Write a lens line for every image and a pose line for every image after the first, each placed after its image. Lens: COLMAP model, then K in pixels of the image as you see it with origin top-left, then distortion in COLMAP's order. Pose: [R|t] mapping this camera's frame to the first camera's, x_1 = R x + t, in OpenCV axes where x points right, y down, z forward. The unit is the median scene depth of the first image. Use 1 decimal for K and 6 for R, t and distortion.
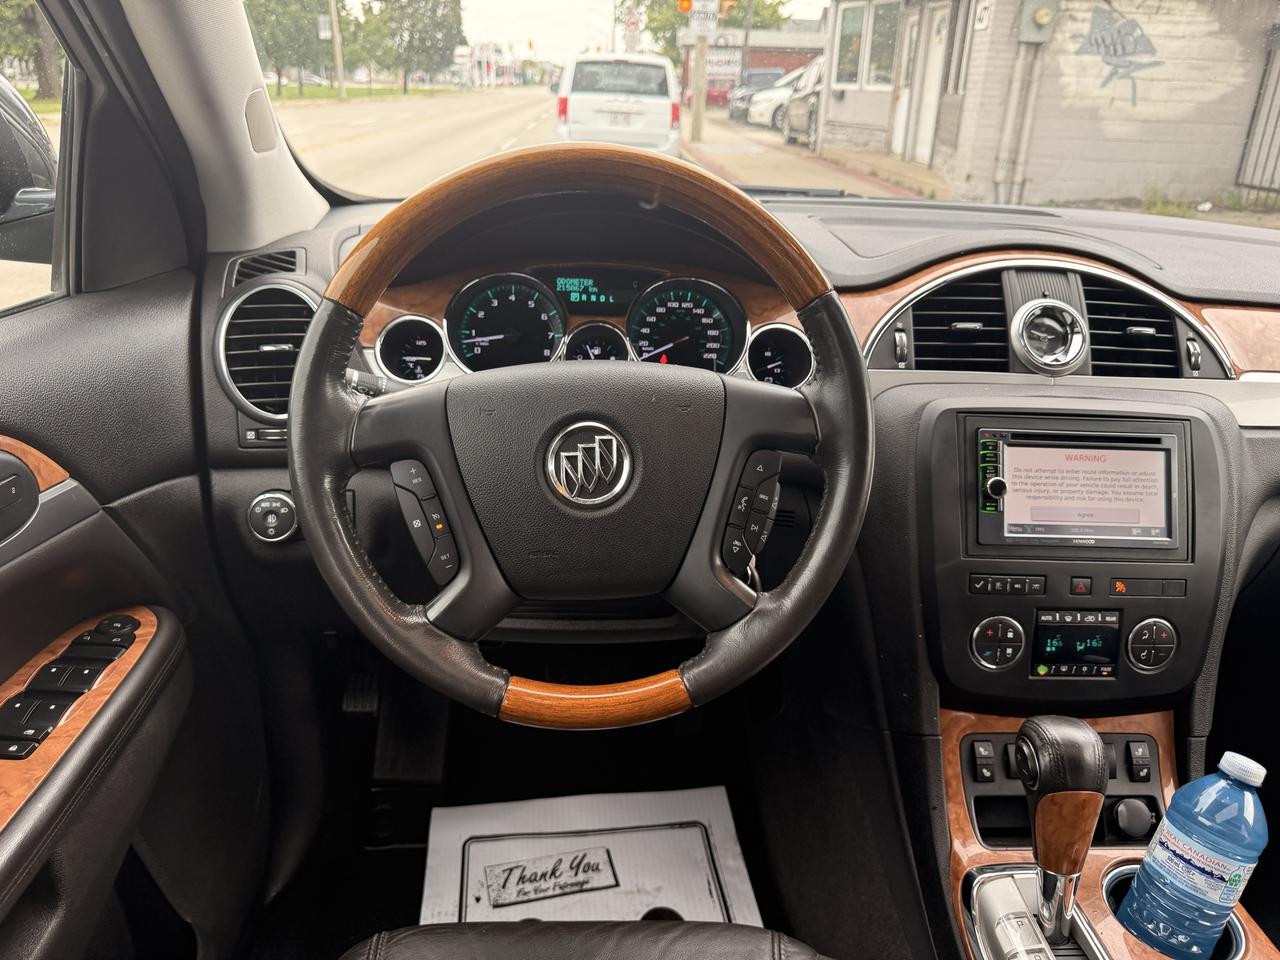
lens RADIAL K [[921.4, 0, 643.4], [0, 921.4, 481.4], [0, 0, 1]] dist [0.004583, -0.011847]
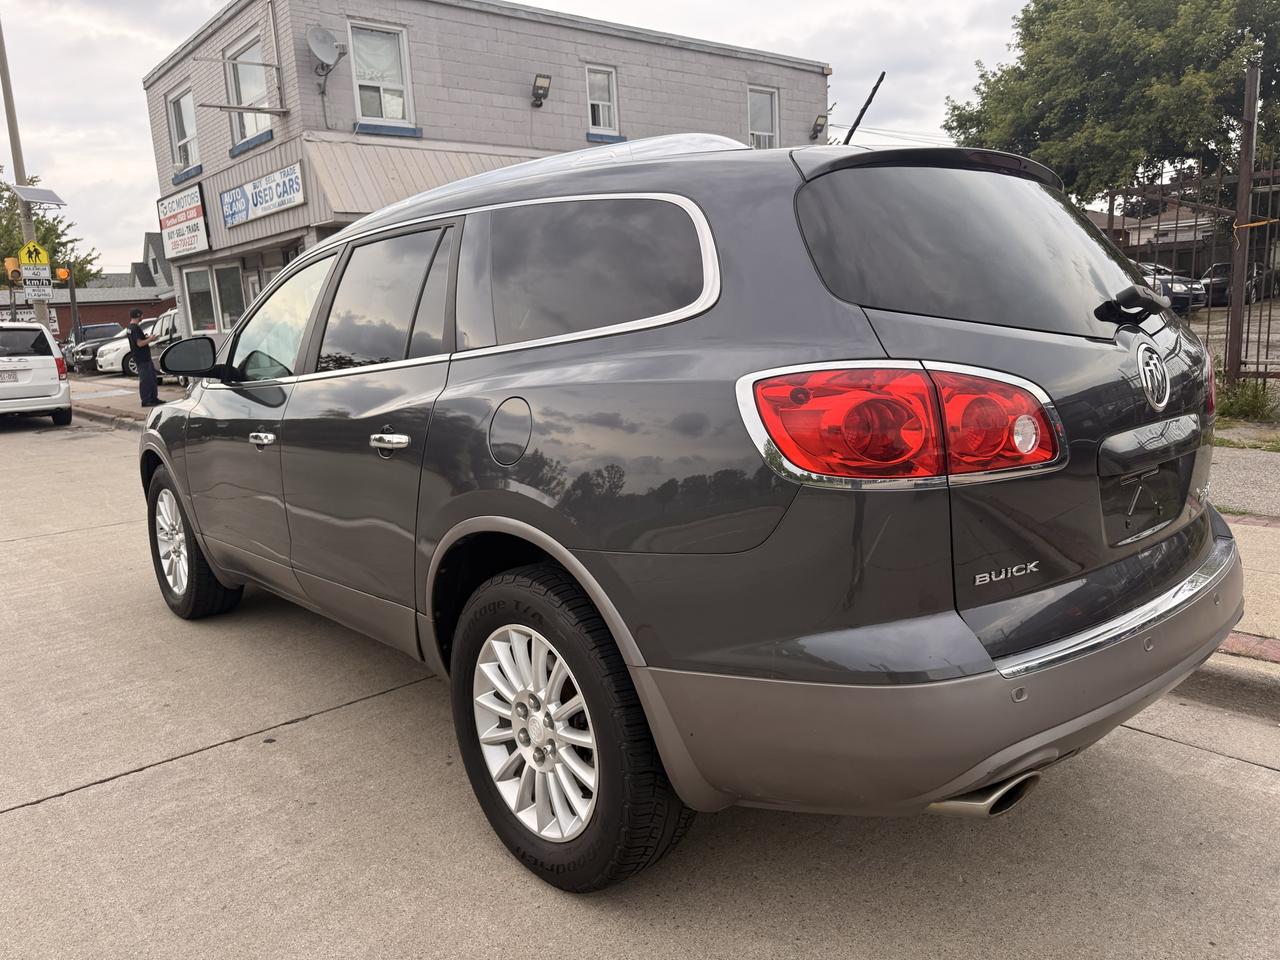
lens RADIAL K [[921.4, 0, 643.4], [0, 921.4, 481.4], [0, 0, 1]] dist [0.004583, -0.011847]
pose [[0.779922, -0.183950, 0.598235, -0.142827], [0.315779, 0.940910, -0.122364, 0.133163], [-0.540376, 0.284344, 0.791923, -0.331212]]
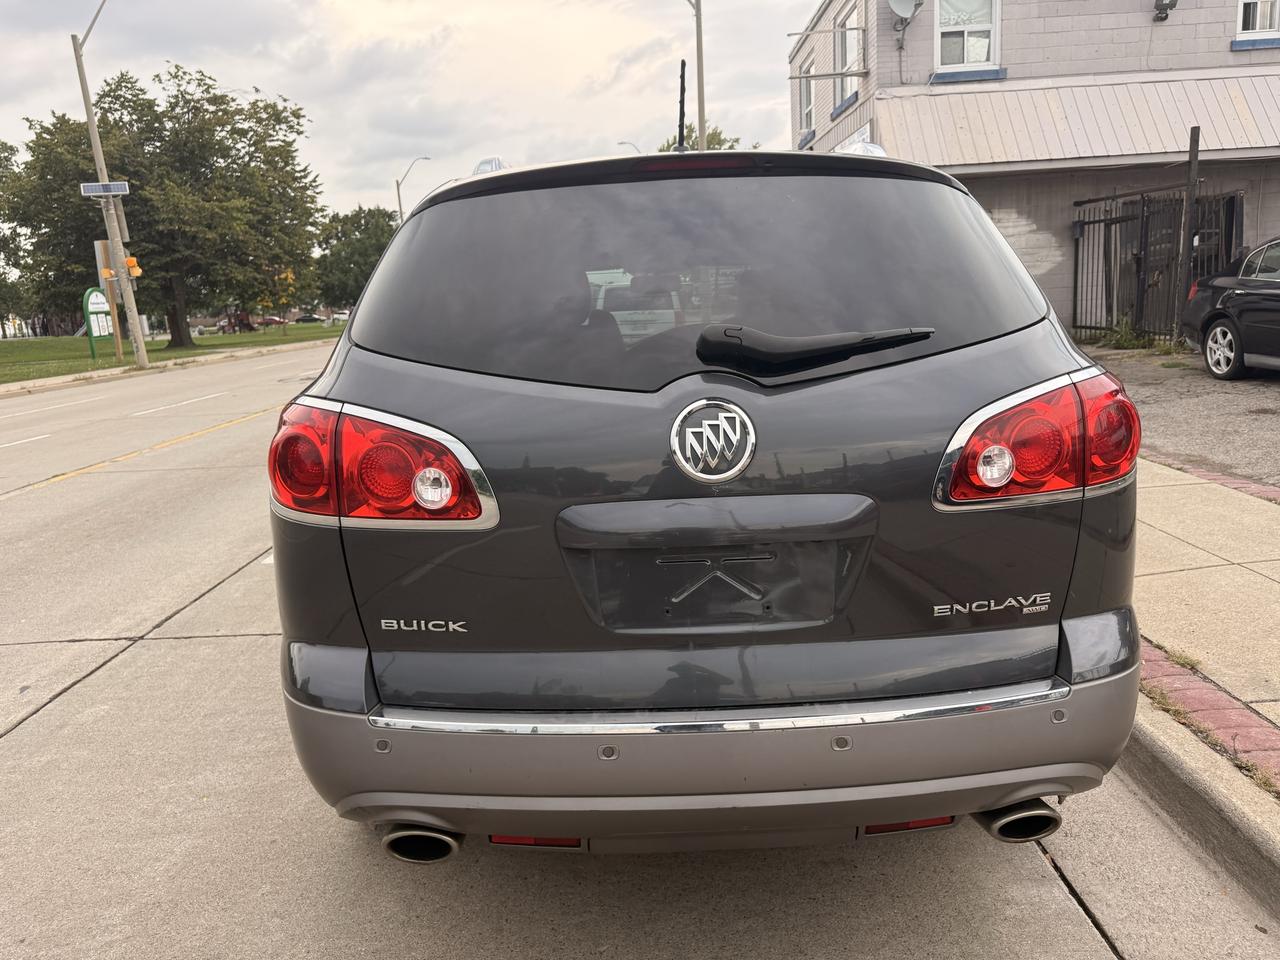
lens RADIAL K [[921.3, 0, 638.0], [0, 921.3, 472.0], [0, 0, 1]] dist [0.001728, -0.008150]
pose [[0.995333, -0.077351, -0.057693, 0.043979], [0.063321, 0.974697, -0.214376, 0.158554], [0.072816, 0.209722, 0.975046, -0.388465]]
